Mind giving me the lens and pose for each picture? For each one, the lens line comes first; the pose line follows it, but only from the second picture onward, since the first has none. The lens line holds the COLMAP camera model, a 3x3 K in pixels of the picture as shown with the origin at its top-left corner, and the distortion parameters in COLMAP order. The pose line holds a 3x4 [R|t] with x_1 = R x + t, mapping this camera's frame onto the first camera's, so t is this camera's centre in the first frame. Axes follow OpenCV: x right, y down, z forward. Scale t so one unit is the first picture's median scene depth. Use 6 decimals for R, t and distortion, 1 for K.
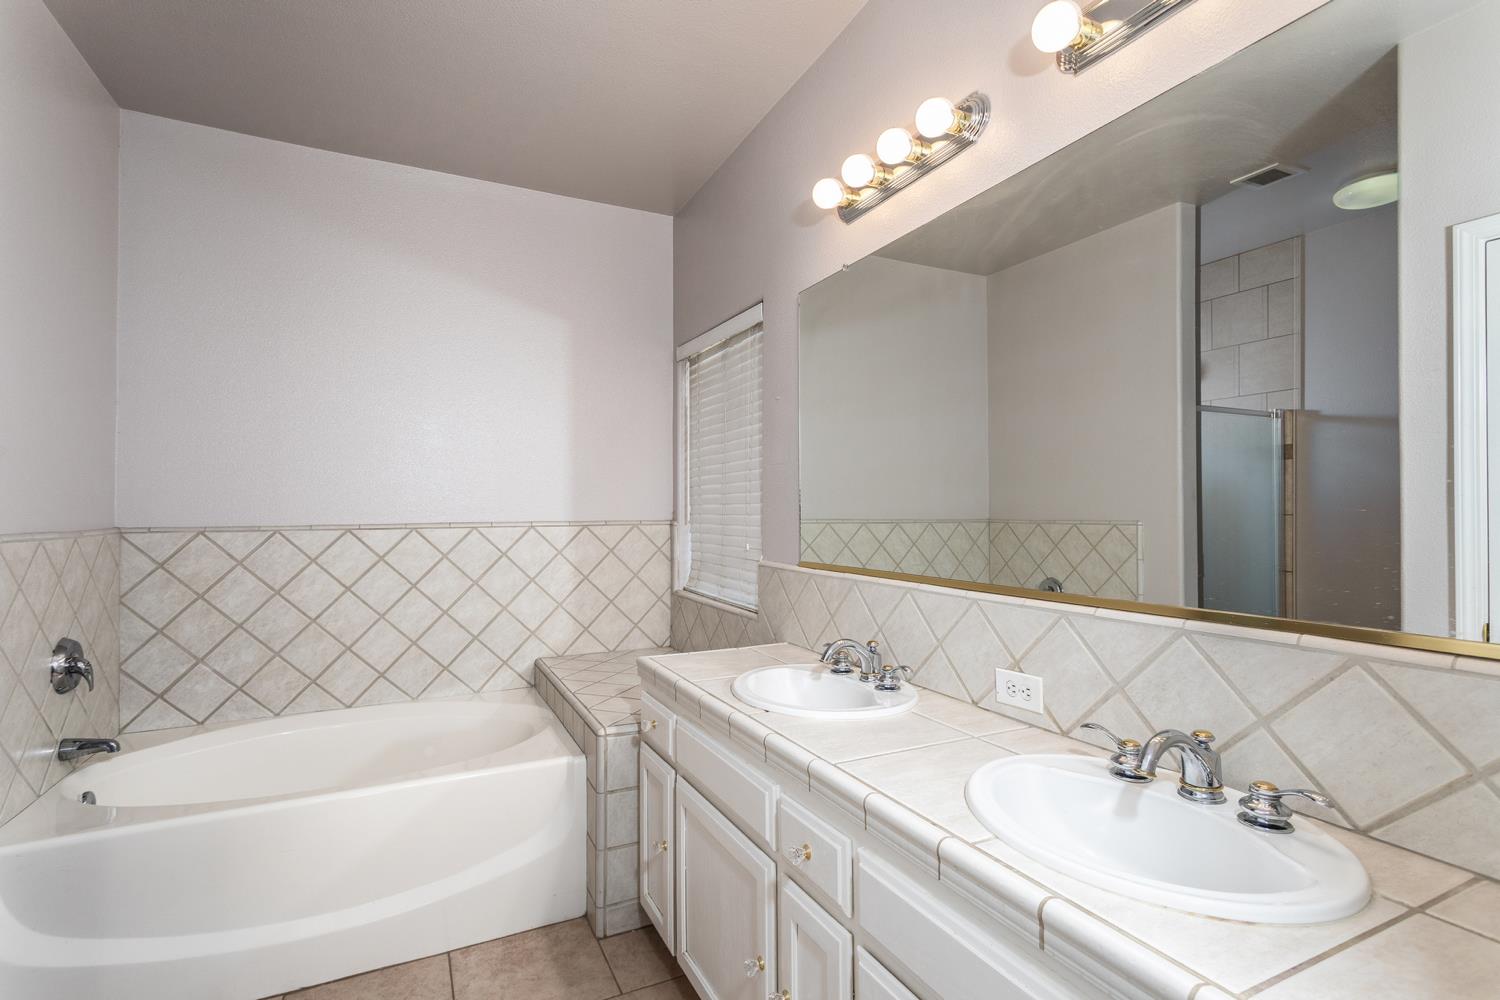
lens RADIAL K [[707.7, 0, 752.3], [0, 707.7, 504.3], [0, 0, 1]] dist [0.010623, 0.001147]
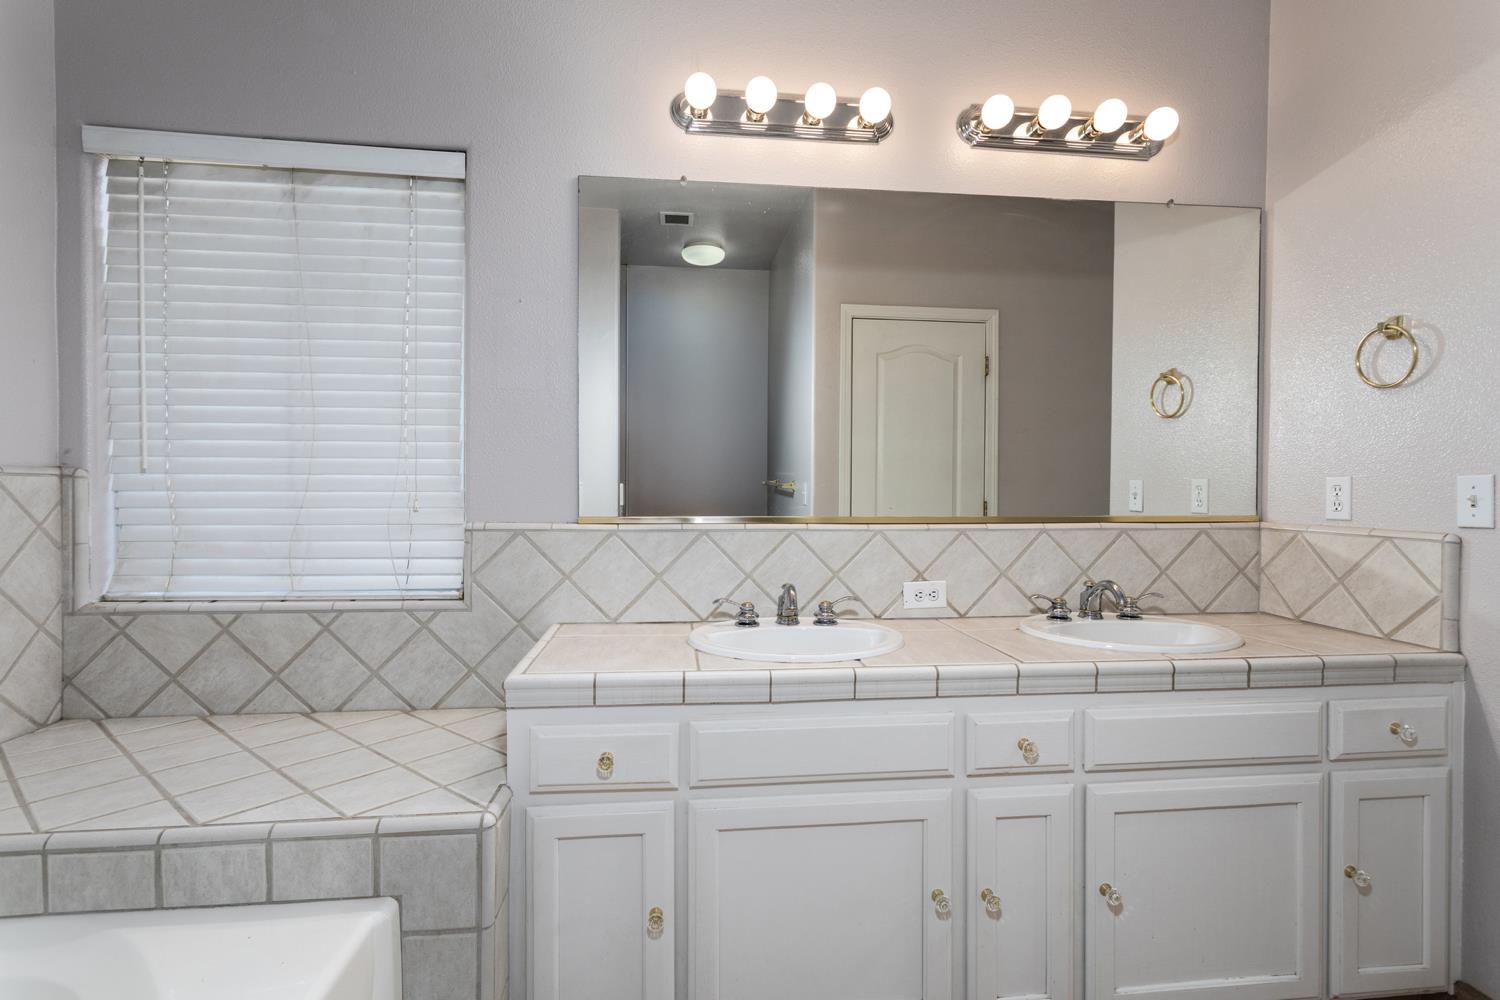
lens RADIAL K [[707.7, 0, 752.1], [0, 707.7, 499.8], [0, 0, 1]] dist [0.010623, 0.001147]
pose [[0.358208, -0.013821, 0.933540, -0.875583], [-0.013187, 0.999716, 0.019861, 0.062048], [-0.933549, -0.019425, 0.357924, 0.774027]]
